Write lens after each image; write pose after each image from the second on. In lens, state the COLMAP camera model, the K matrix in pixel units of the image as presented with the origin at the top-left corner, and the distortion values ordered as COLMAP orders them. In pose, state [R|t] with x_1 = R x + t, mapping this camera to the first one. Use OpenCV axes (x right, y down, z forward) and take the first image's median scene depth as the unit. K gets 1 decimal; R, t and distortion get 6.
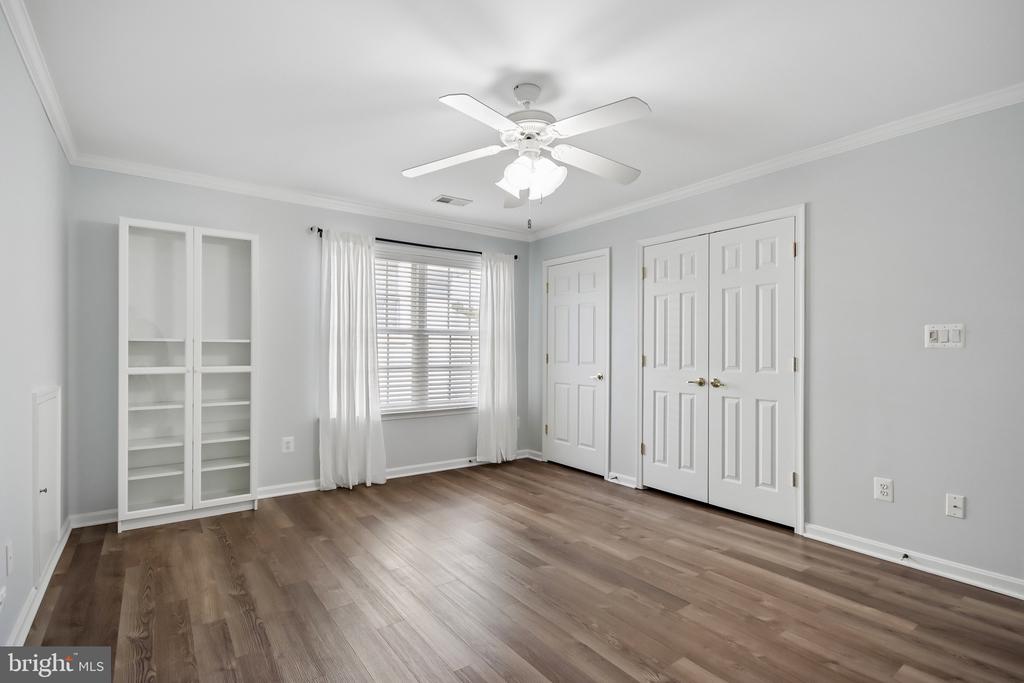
lens RADIAL K [[485.0, 0, 514.3], [0, 485.0, 348.2], [0, 0, 1]] dist [0.012815, -0.004065]
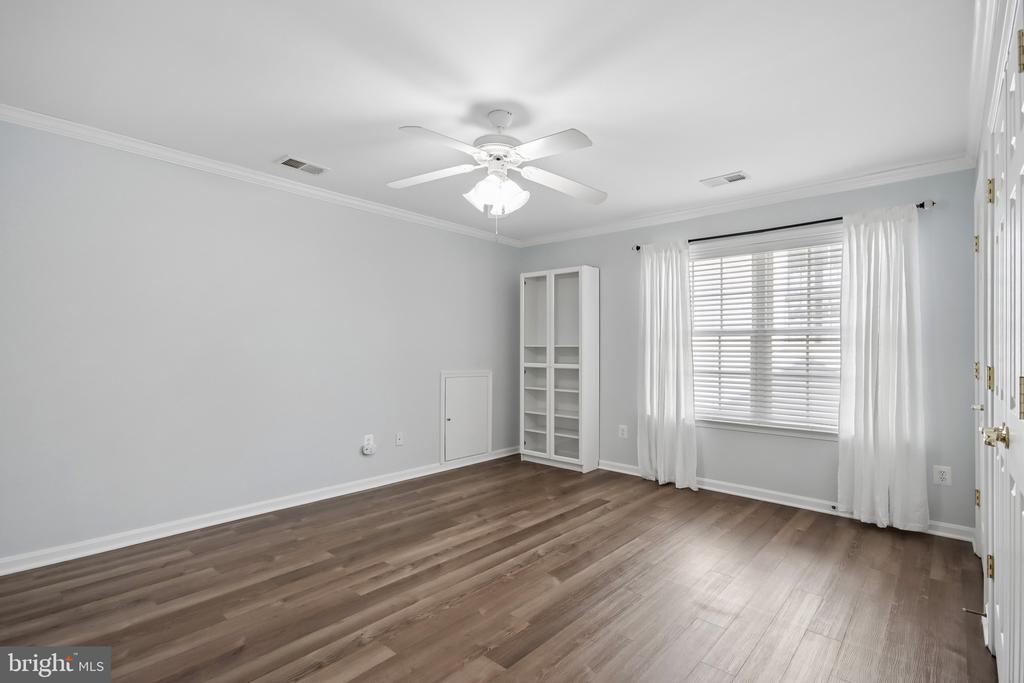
lens RADIAL K [[485.0, 0, 517.1], [0, 485.0, 344.0], [0, 0, 1]] dist [0.012815, -0.004065]
pose [[0.227135, -0.018535, -0.973687, 0.627464], [-0.005666, 0.999777, -0.020353, 0.007339], [0.973847, 0.010140, 0.226979, 0.454624]]
